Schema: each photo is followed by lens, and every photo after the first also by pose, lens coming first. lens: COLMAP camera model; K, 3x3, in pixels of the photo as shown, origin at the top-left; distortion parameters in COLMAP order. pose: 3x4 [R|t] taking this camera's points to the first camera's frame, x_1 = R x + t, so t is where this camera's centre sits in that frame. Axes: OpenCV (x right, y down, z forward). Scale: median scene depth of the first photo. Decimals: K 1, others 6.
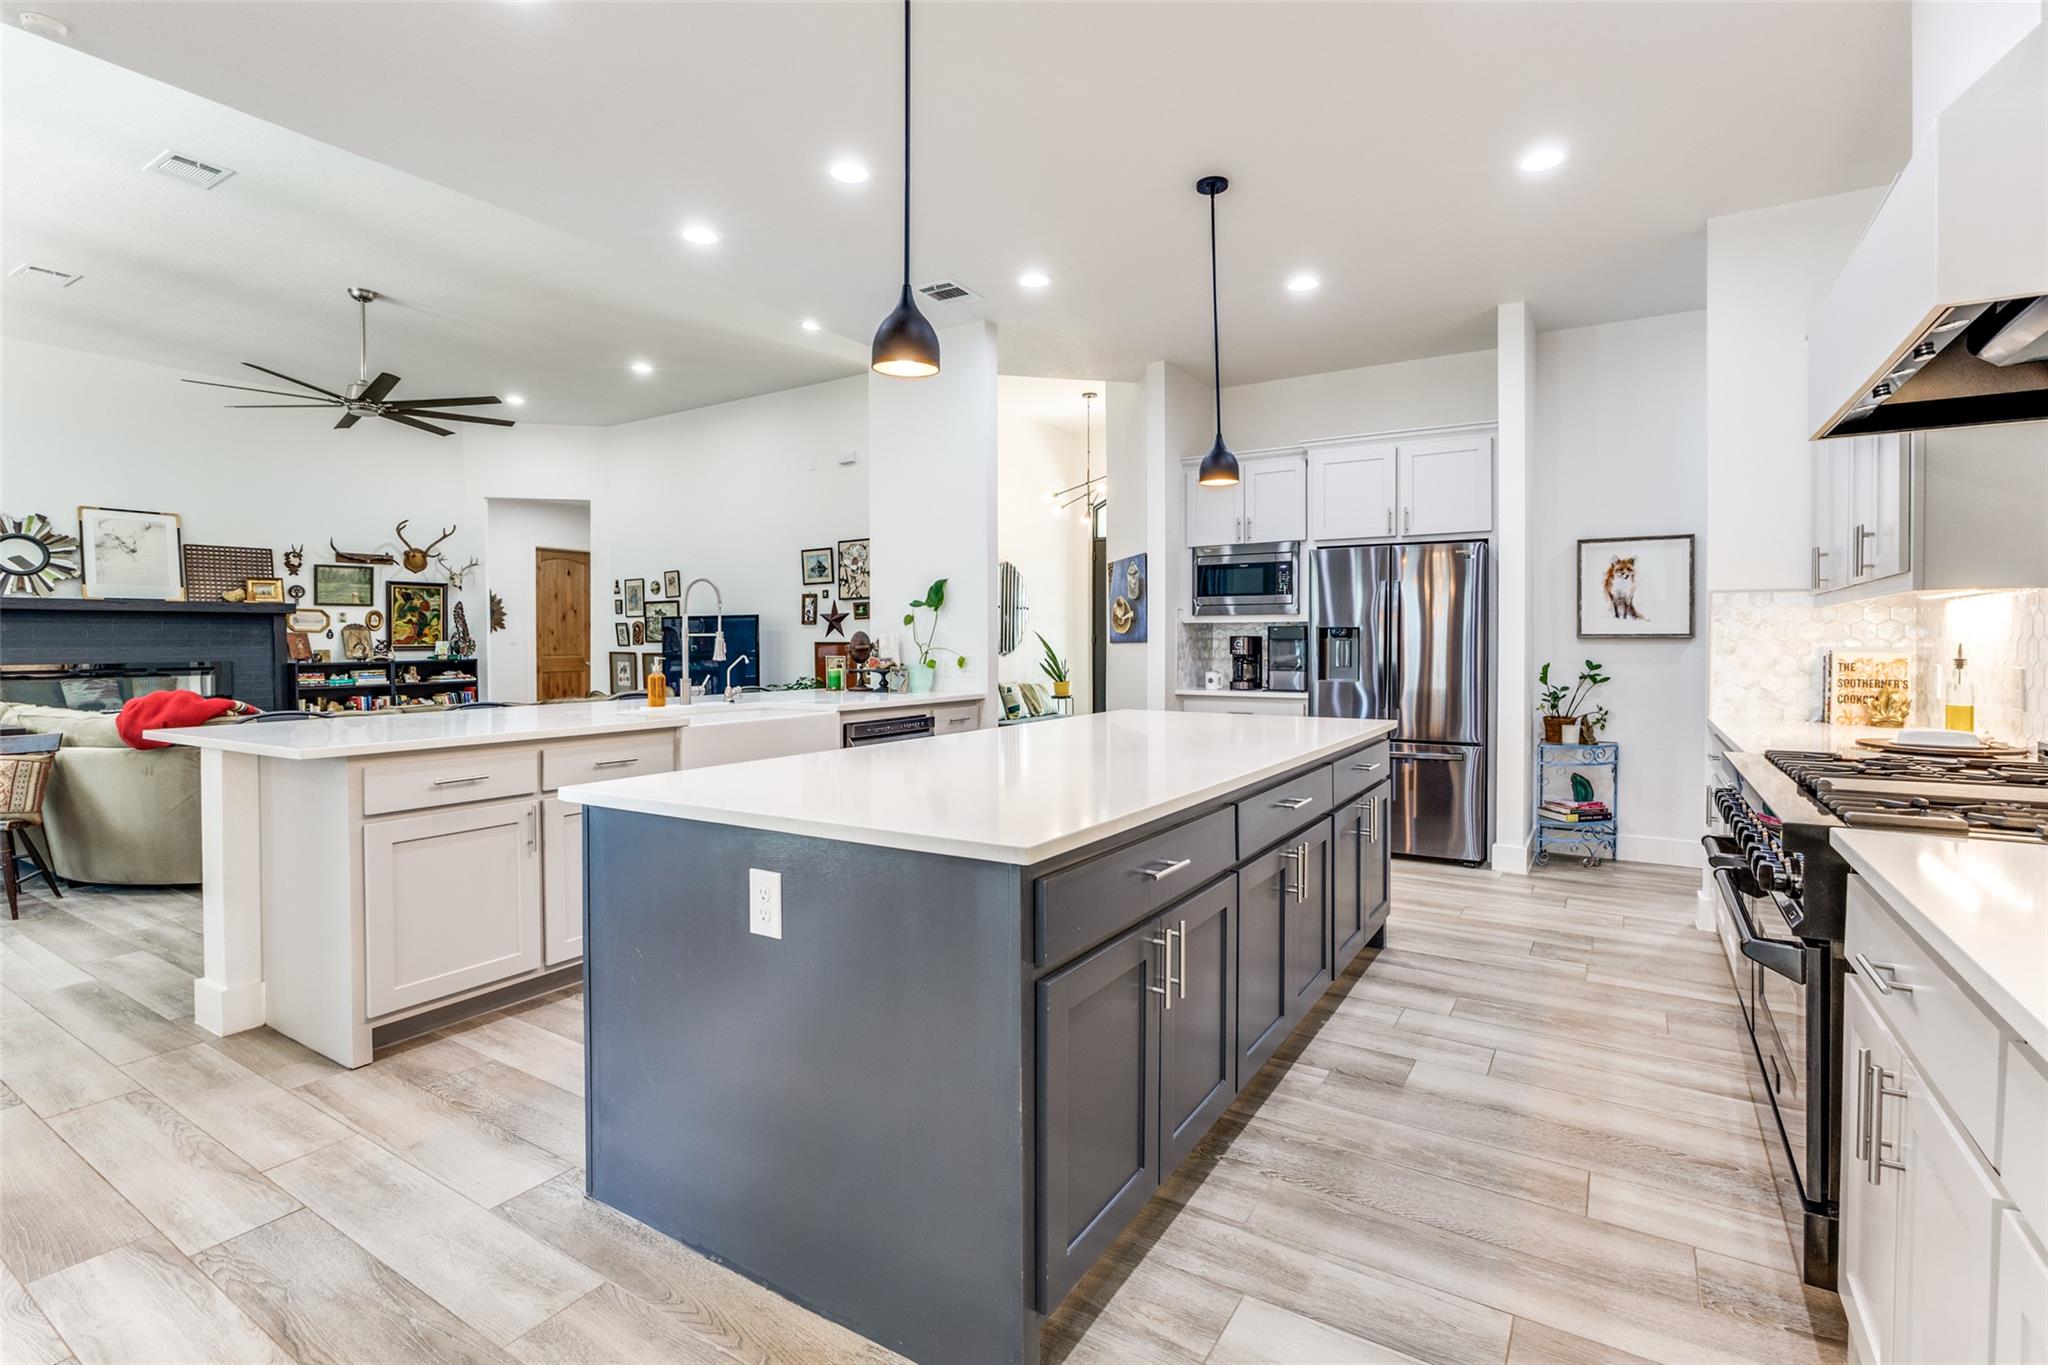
lens RADIAL K [[928.9, 0, 1025.3], [0, 928.9, 666.8], [0, 0, 1]] dist [-0.001809, -0.000238]
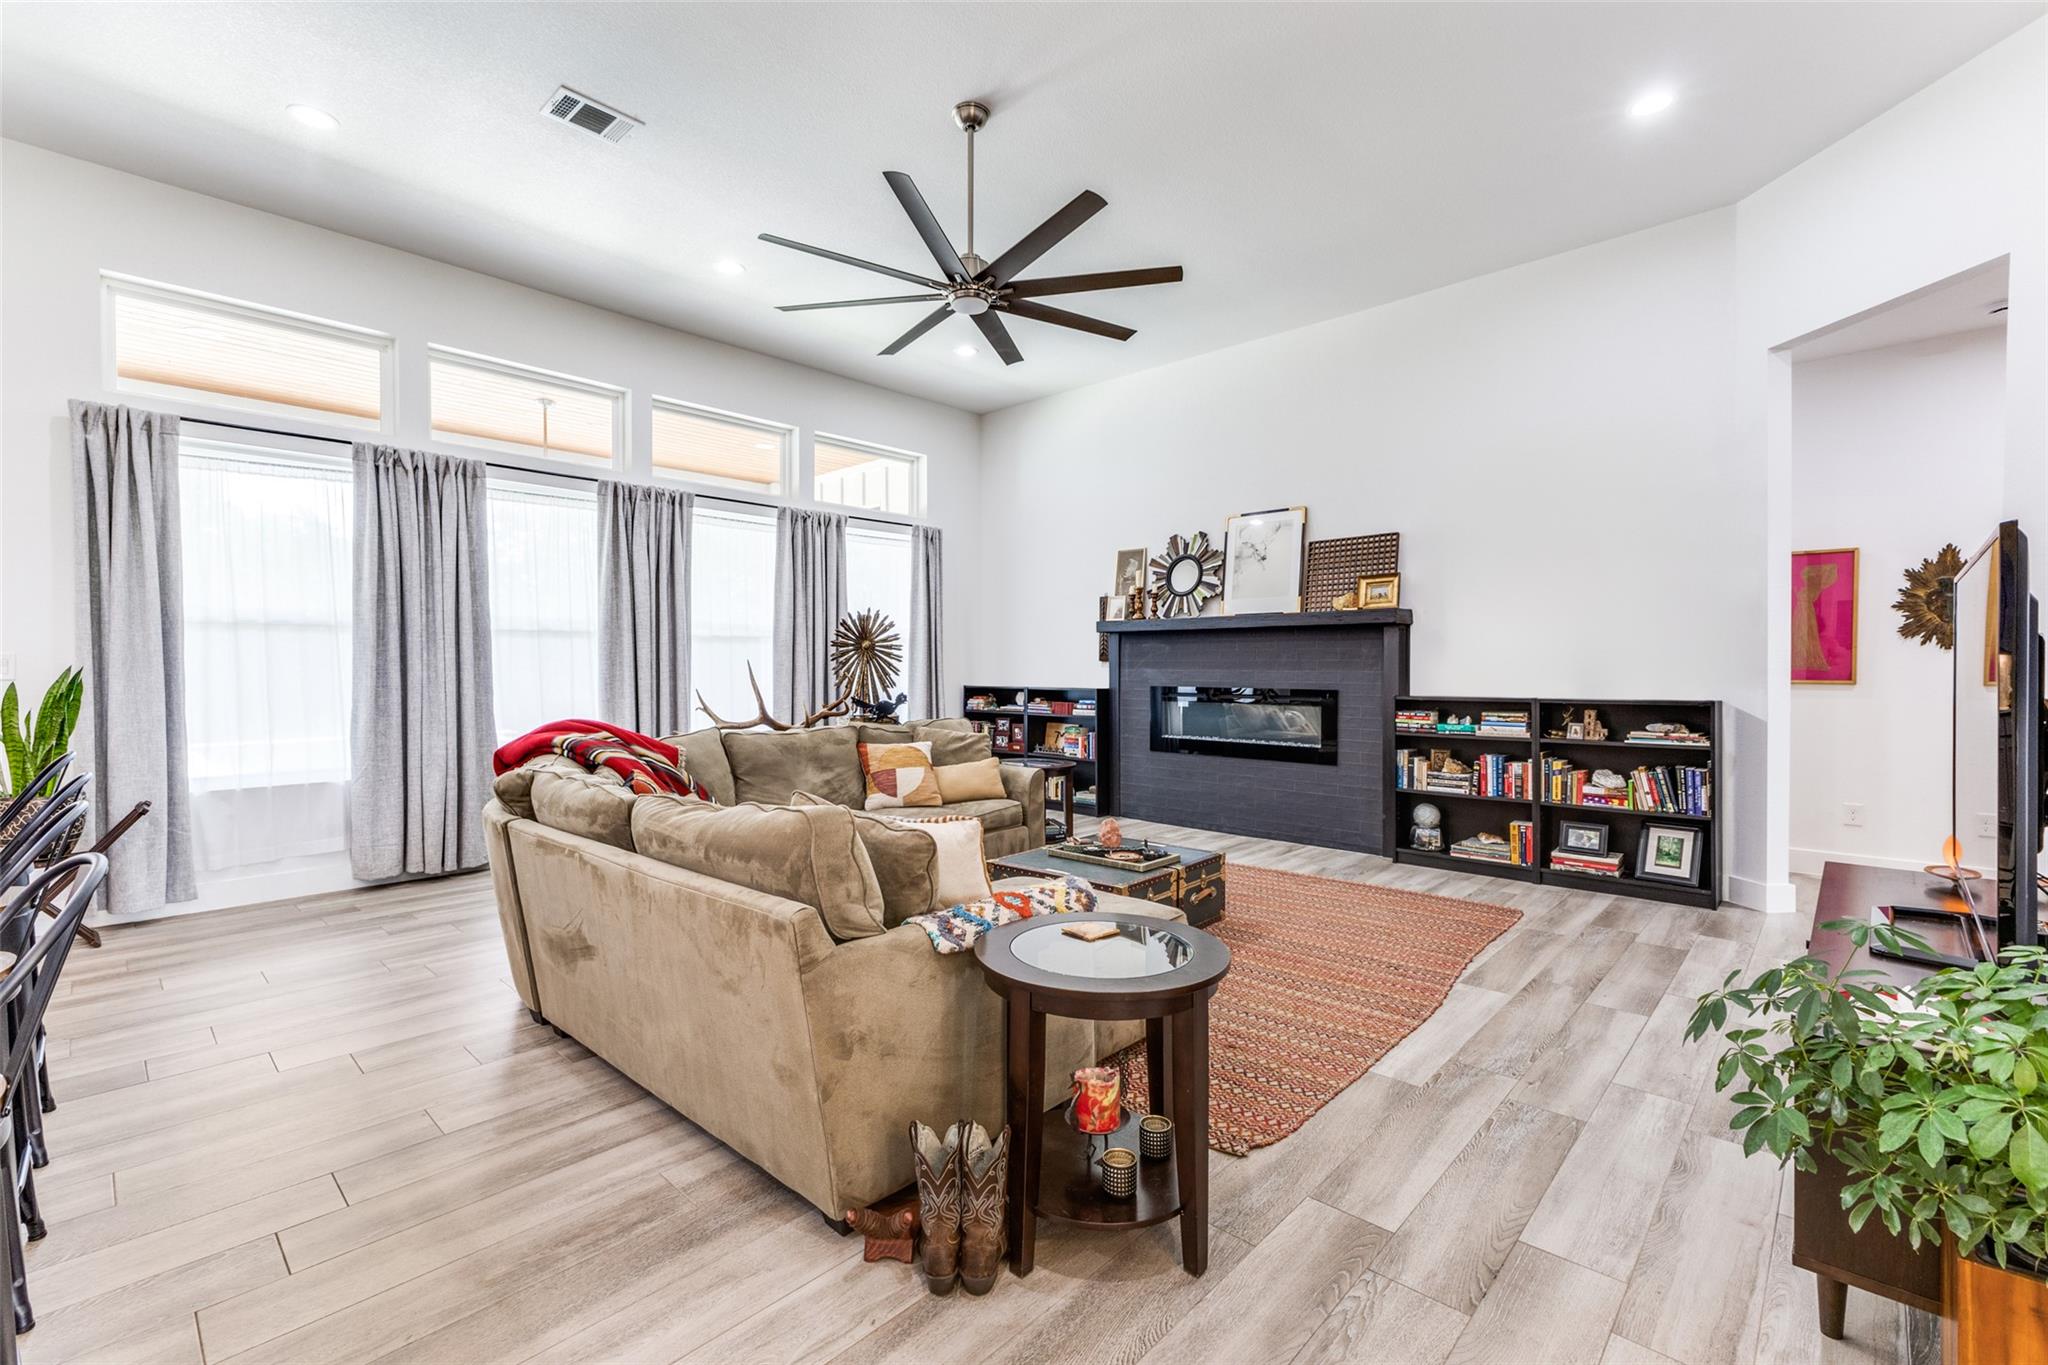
lens RADIAL K [[928.9, 0, 1020.4], [0, 928.9, 675.3], [0, 0, 1]] dist [-0.001809, -0.000238]
pose [[-0.186425, 0.015097, -0.982353, -0.067255], [-0.025654, 0.999466, 0.020229, -0.025006], [0.982134, 0.028972, -0.185939, 0.827155]]
